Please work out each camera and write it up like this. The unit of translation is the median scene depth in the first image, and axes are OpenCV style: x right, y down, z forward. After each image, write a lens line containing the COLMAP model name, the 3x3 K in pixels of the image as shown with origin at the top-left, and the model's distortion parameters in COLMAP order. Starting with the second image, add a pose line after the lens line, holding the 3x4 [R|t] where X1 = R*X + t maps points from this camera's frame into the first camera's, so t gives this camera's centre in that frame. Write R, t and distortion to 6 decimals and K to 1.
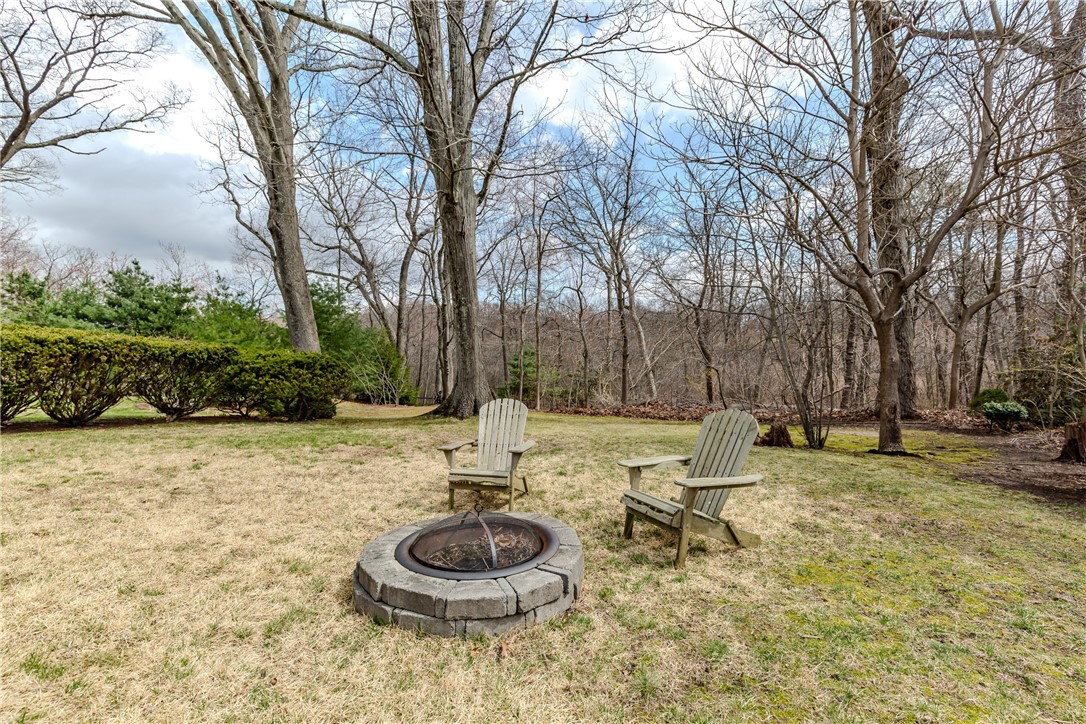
lens RADIAL K [[486.6, 0, 553.5], [0, 486.6, 359.3], [0, 0, 1]] dist [0.002216, -0.000554]
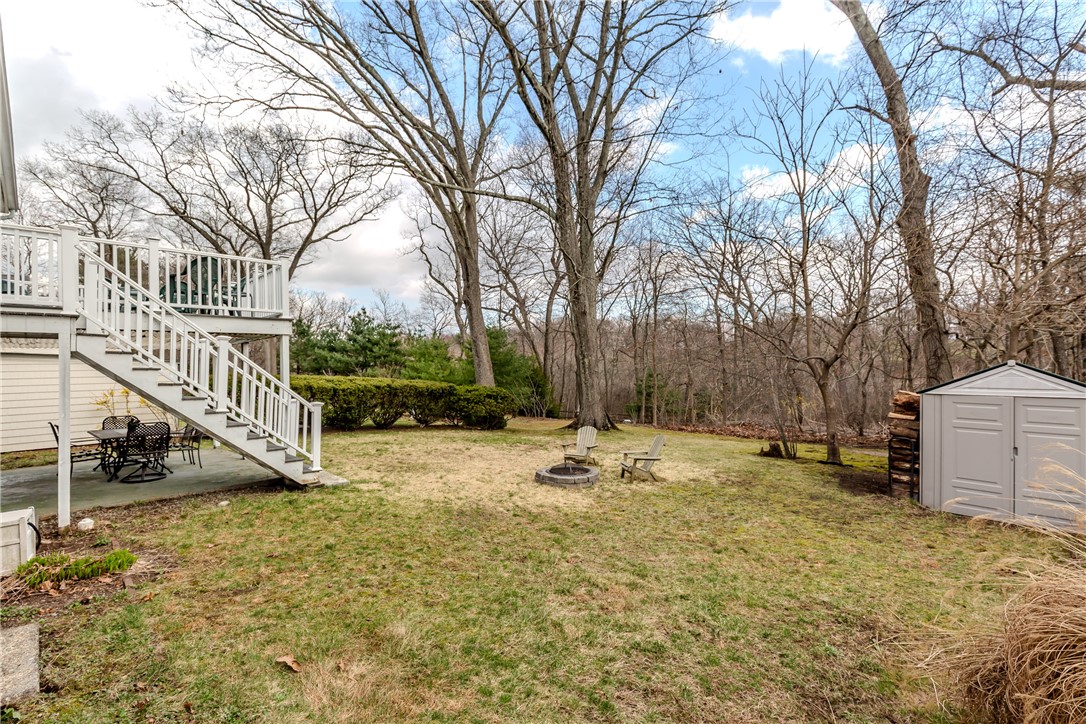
lens RADIAL K [[486.6, 0, 541.9], [0, 486.6, 363.0], [0, 0, 1]] dist [0.002216, -0.000554]
pose [[0.950757, -0.008392, -0.309824, 0.106429], [0.003616, 0.999866, -0.015984, -0.047721], [0.309916, 0.014076, 0.950660, -0.337514]]
